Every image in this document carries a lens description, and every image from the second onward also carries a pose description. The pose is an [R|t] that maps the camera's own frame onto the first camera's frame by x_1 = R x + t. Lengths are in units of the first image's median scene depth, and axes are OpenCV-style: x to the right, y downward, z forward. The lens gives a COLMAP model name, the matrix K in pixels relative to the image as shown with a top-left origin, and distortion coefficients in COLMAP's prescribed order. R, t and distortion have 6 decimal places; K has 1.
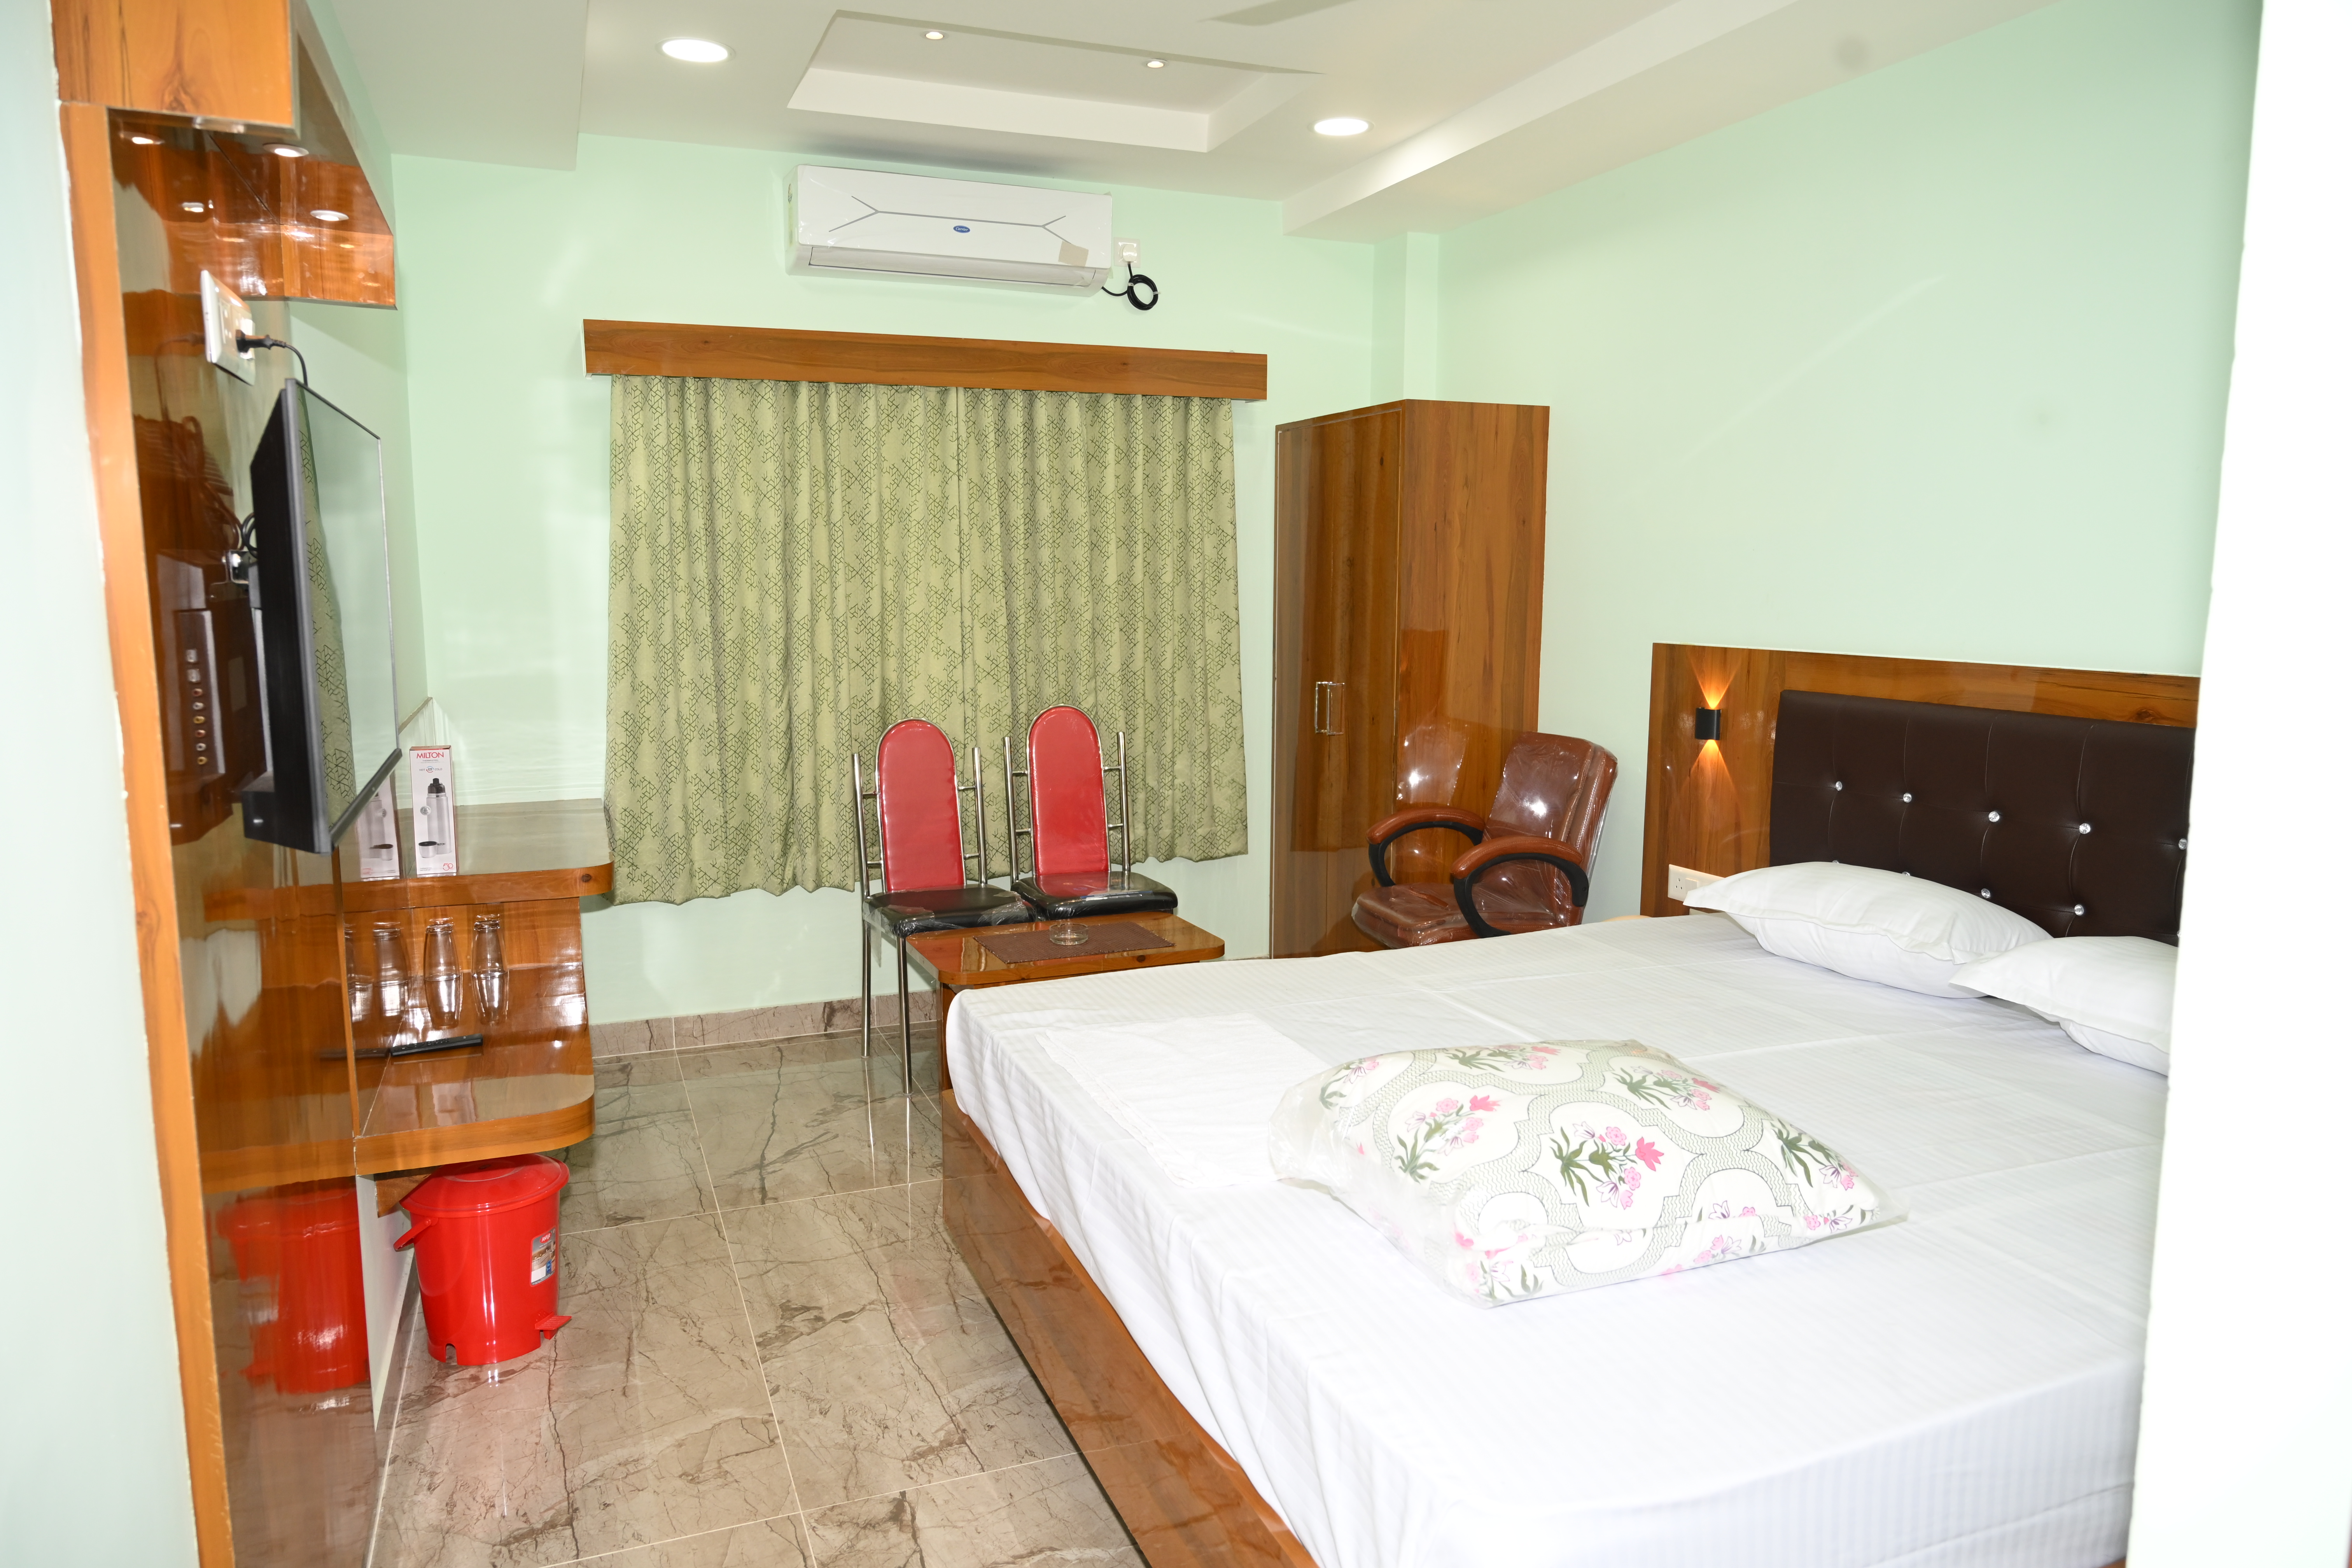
lens RADIAL K [[1550.2, 0, 1180.4], [0, 1550.2, 776.0], [0, 0, 1]] dist [-0.010508, 0.003407]
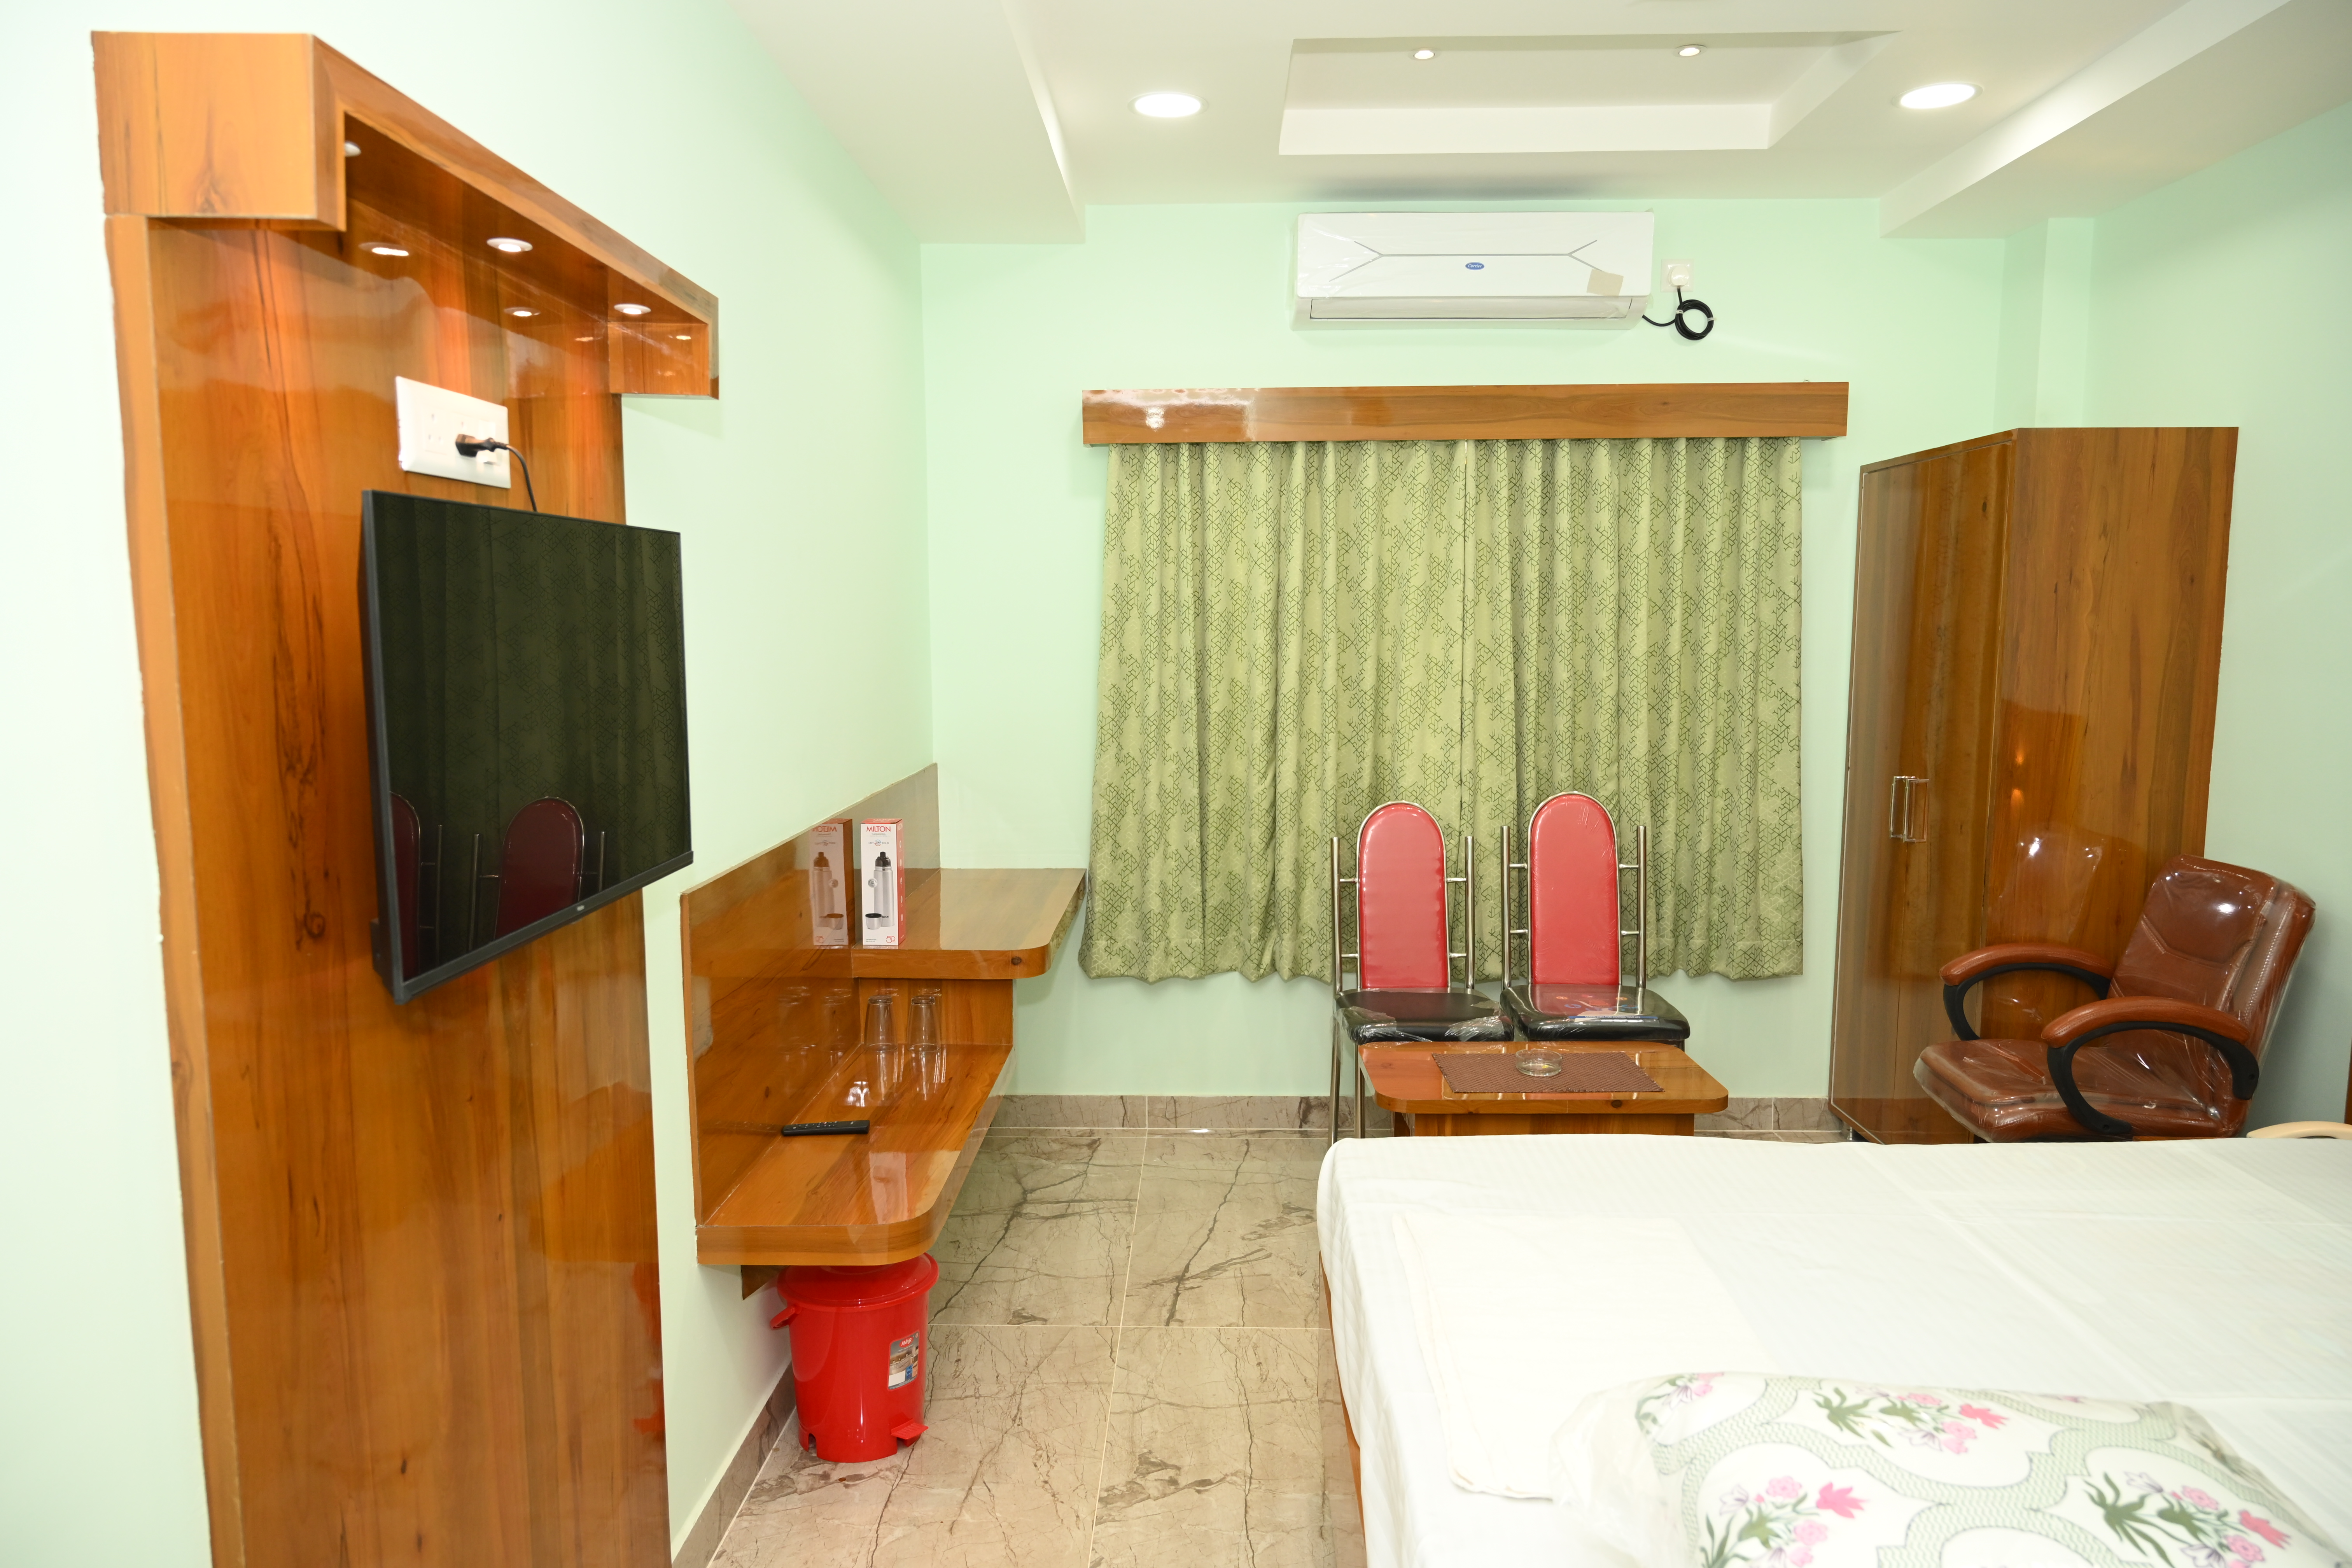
lens RADIAL K [[1550.2, 0, 1176.7], [0, 1550.2, 791.7], [0, 0, 1]] dist [-0.010508, 0.003407]
pose [[0.915424, 0.041887, -0.400305, 0.076345], [-0.049790, 0.998716, -0.009356, -0.029036], [0.399399, 0.028496, 0.916334, 0.110181]]
